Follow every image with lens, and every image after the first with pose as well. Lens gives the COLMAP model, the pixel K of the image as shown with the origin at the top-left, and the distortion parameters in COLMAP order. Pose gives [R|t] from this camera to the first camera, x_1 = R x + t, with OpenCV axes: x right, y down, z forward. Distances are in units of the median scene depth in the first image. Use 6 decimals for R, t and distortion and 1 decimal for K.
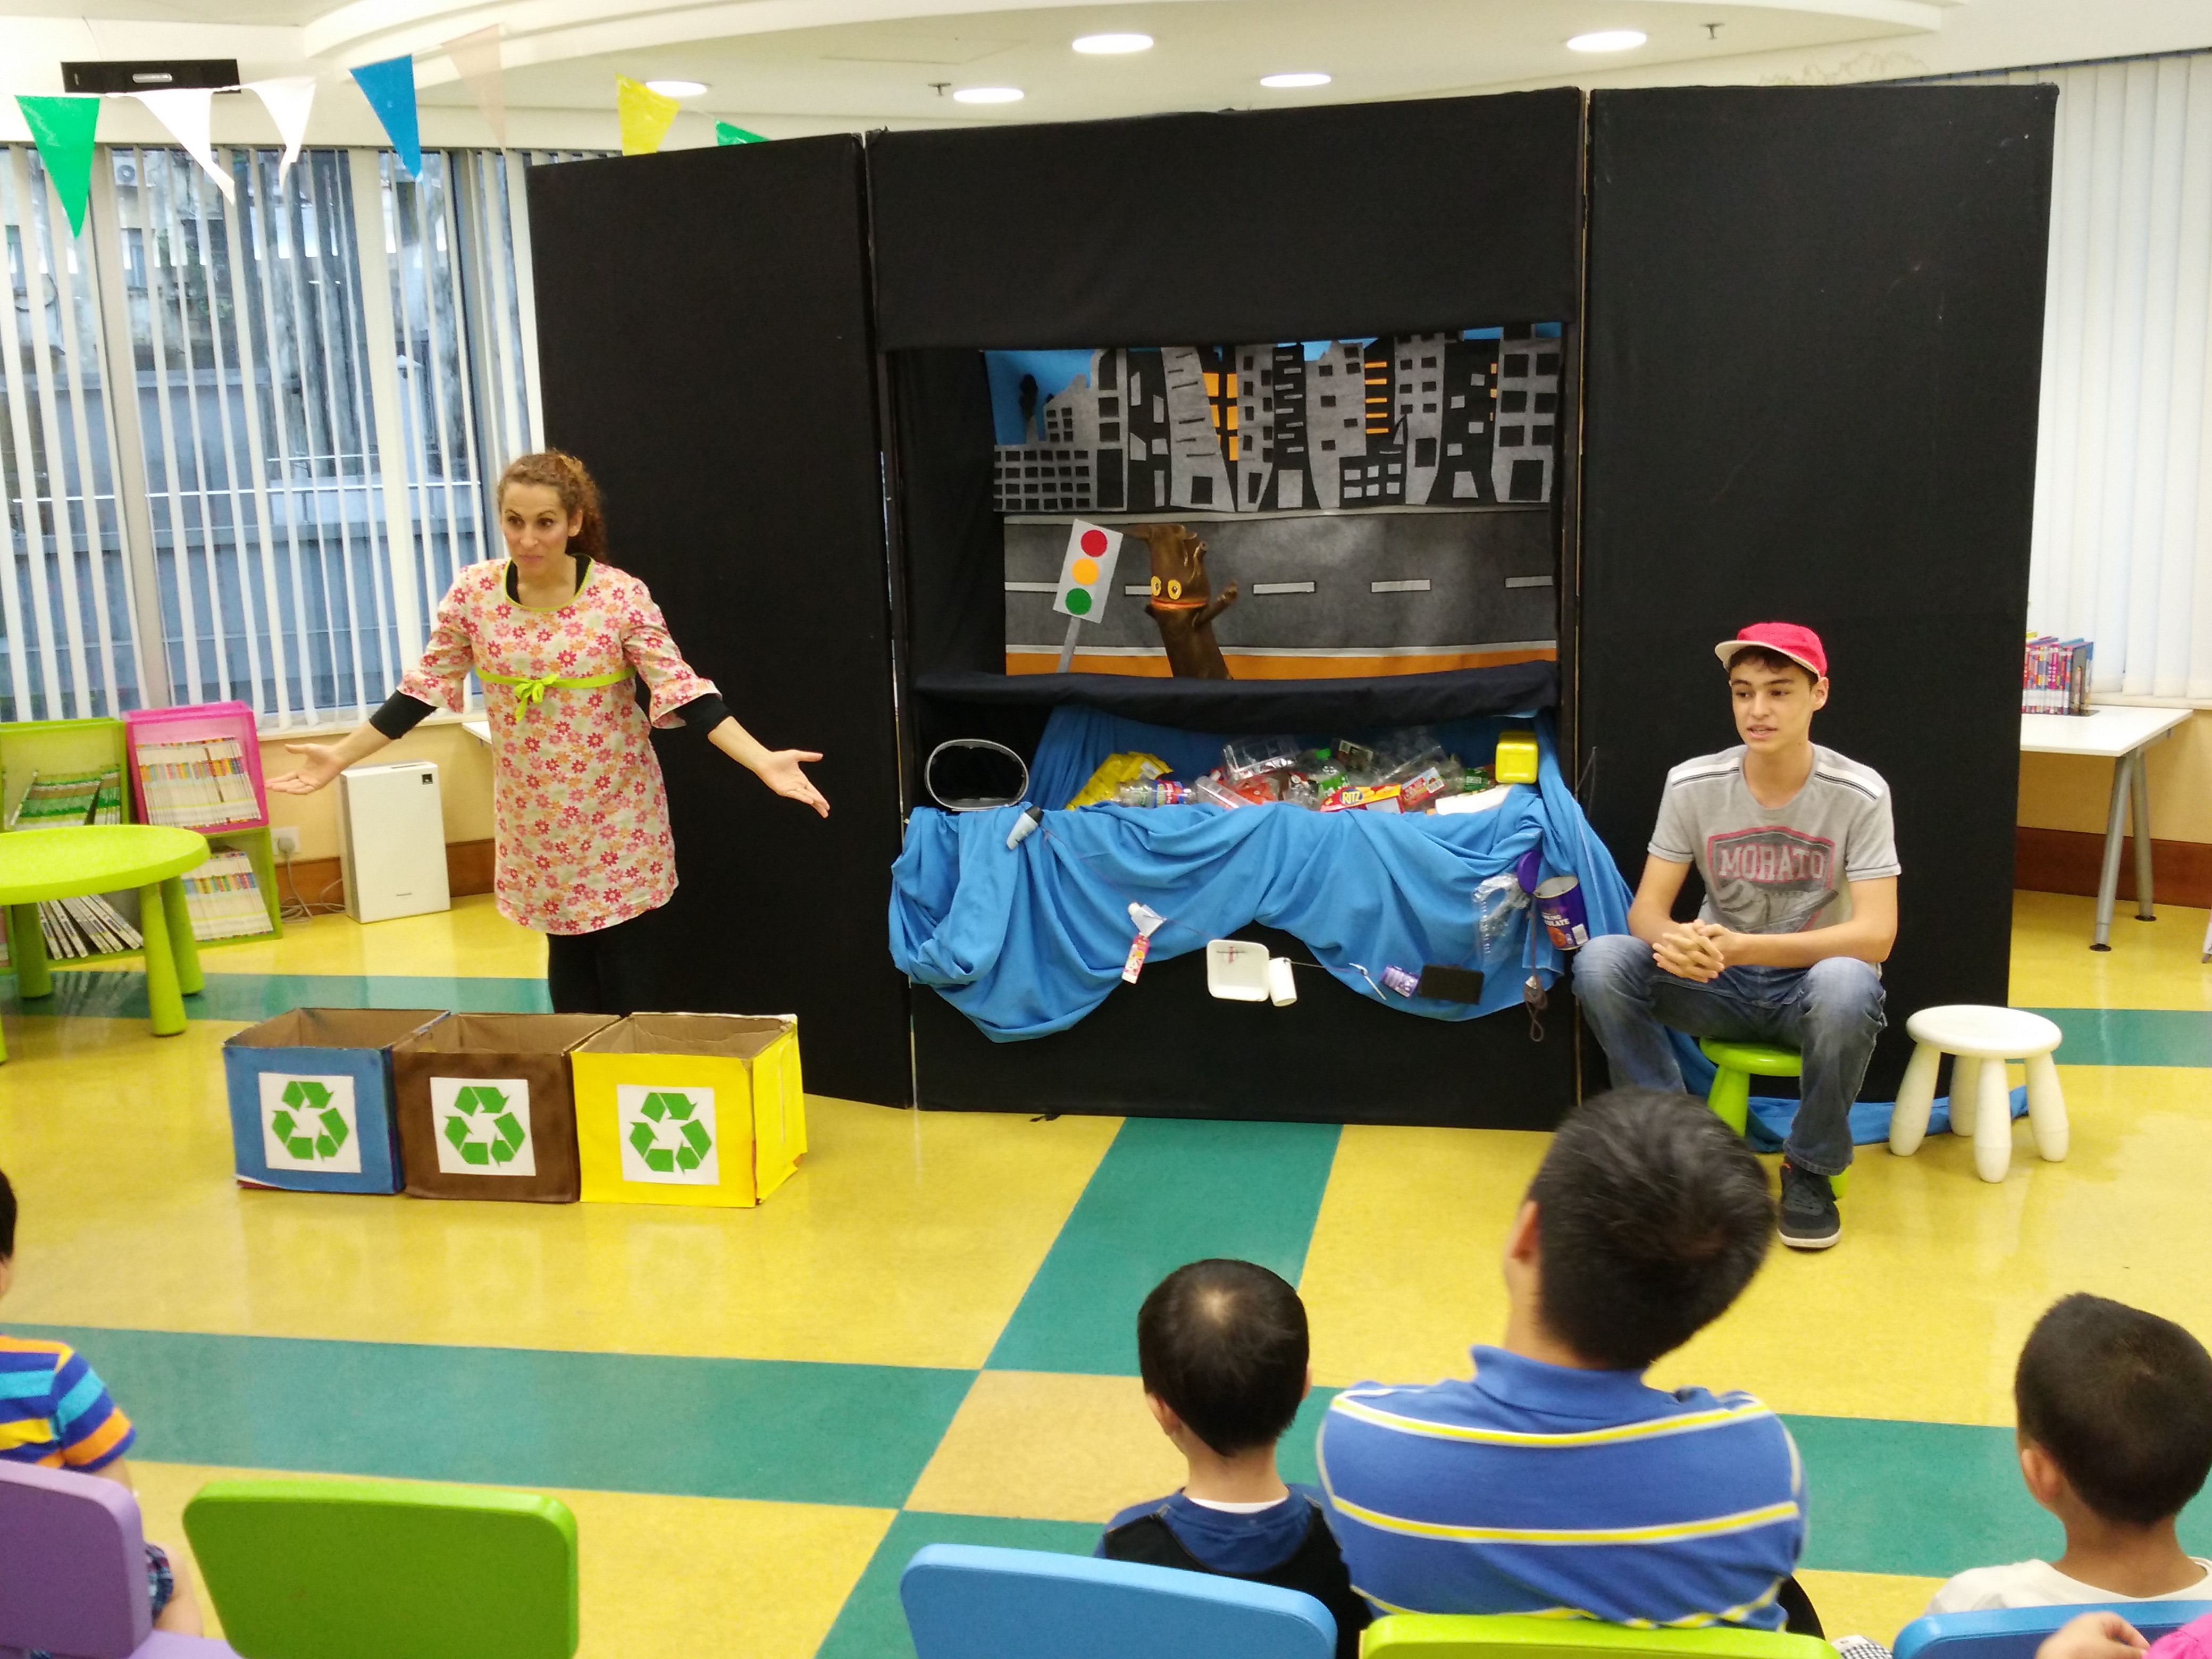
lens RADIAL K [[2179.1, 0, 1106.0], [0, 2179.1, 829.5], [0, 0, 1]] dist [0.240655, -0.618328]
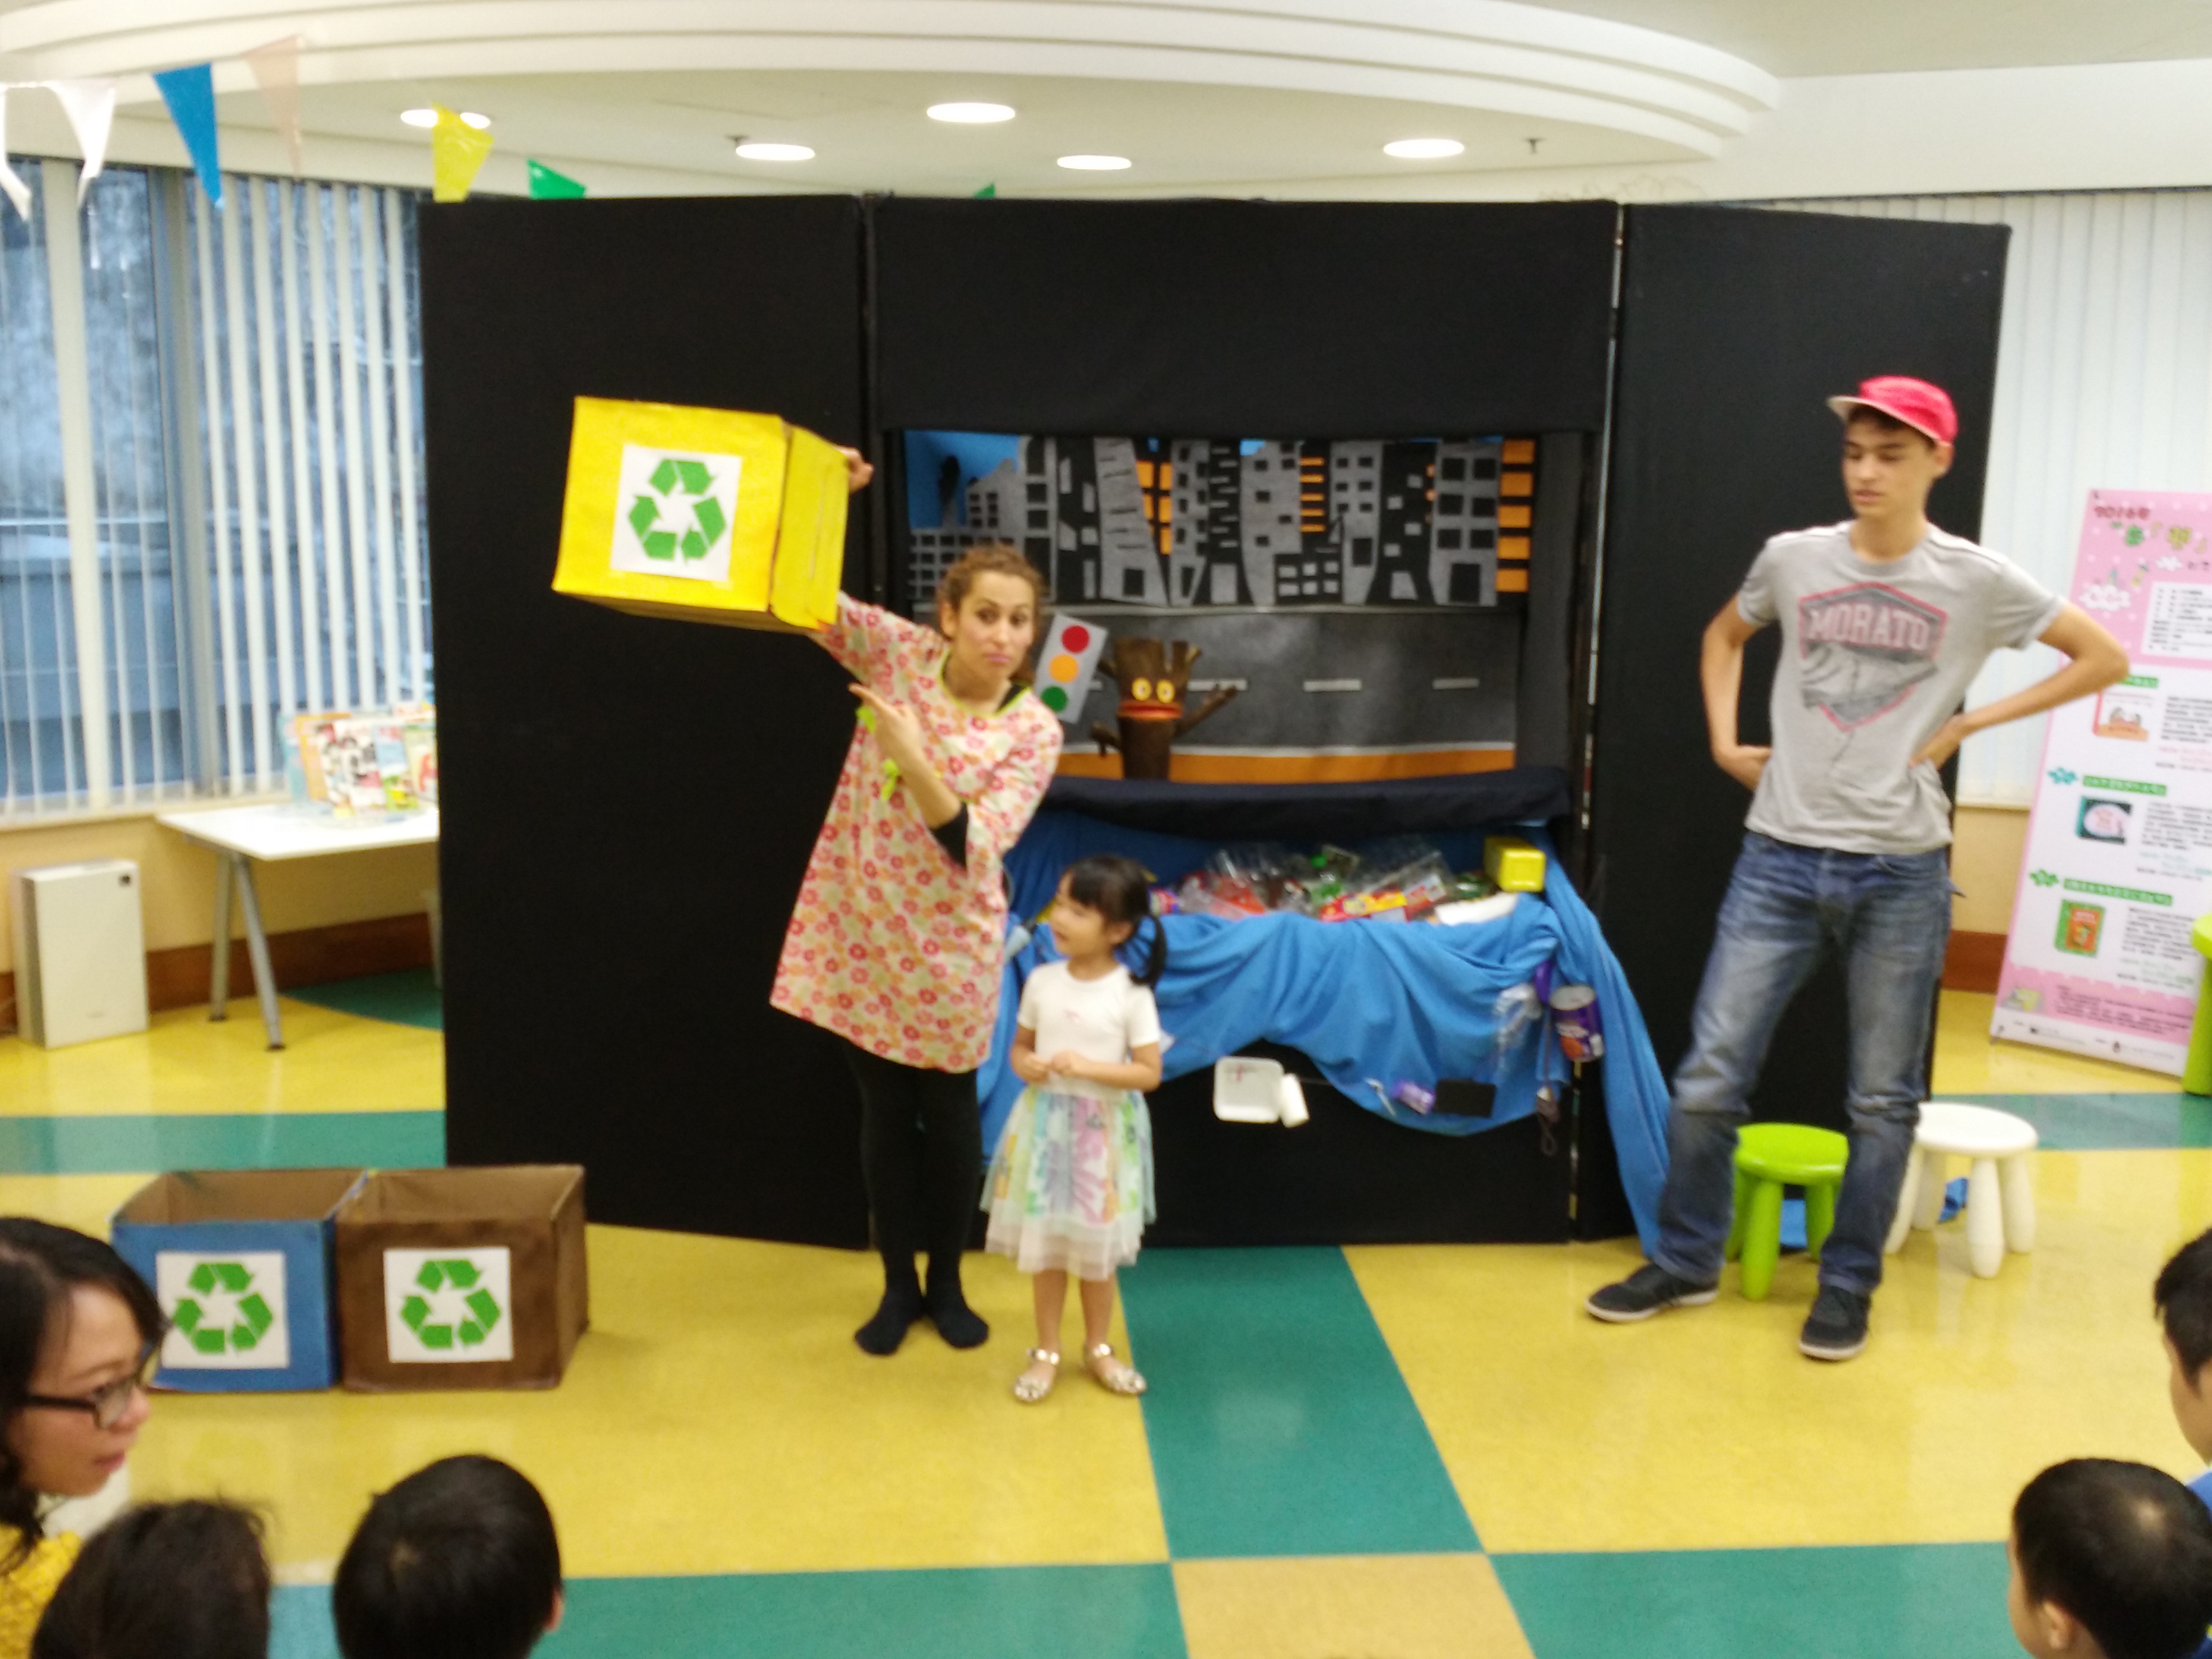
lens RADIAL K [[2179.1, 0, 1106.0], [0, 2179.1, 829.5], [0, 0, 1]] dist [0.240655, -0.618328]
pose [[0.967872, -0.003123, 0.251423, -0.215979], [0.010260, 0.999581, -0.027079, -0.021388], [-0.251233, 0.028789, 0.967498, 0.080736]]
